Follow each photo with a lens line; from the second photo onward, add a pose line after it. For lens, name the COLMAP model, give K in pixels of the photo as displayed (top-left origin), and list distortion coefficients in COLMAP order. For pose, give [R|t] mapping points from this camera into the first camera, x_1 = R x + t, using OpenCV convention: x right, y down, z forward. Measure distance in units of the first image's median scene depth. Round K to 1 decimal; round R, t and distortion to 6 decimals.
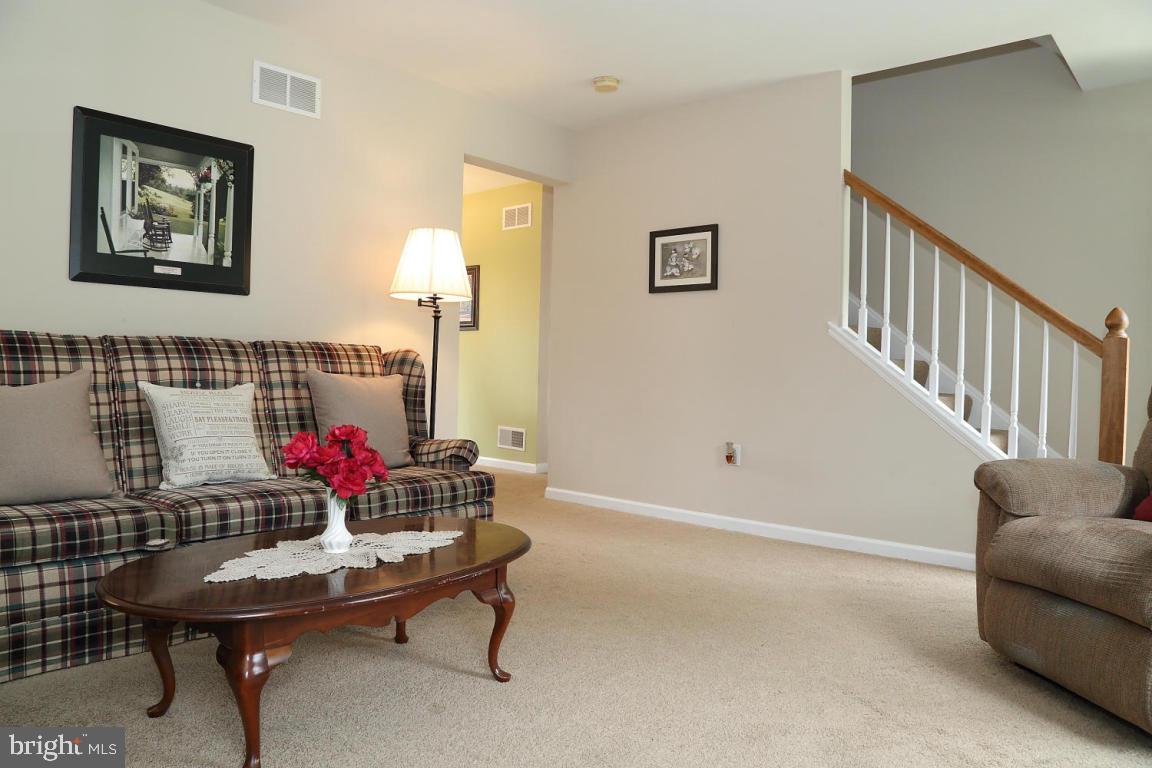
lens RADIAL K [[791.7, 0, 576.0], [0, 791.7, 384.0], [0, 0, 1]] dist [-0.111253, 0.050681]
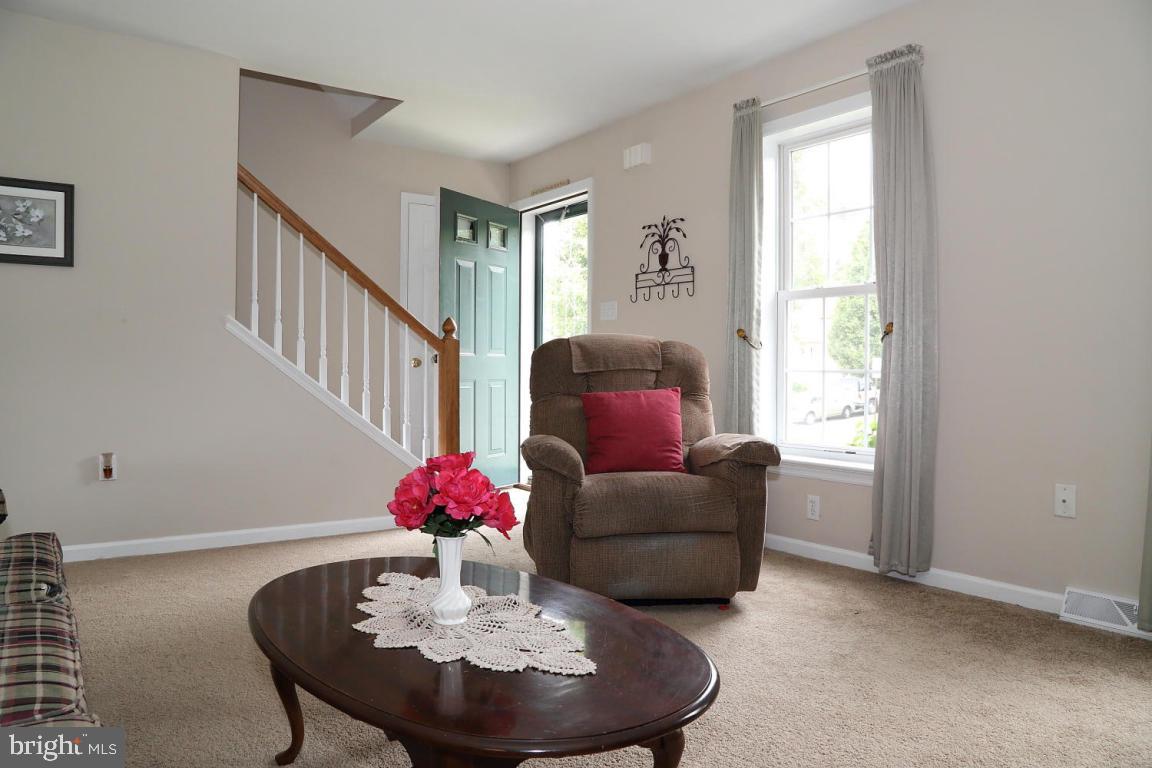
lens RADIAL K [[791.7, 0, 576.0], [0, 791.7, 384.0], [0, 0, 1]] dist [-0.111253, 0.050681]
pose [[0.235755, -0.040305, 0.970976, -0.463901], [0.012960, 0.999181, 0.038329, -0.023463], [-0.971726, 0.003547, 0.236084, 0.321921]]
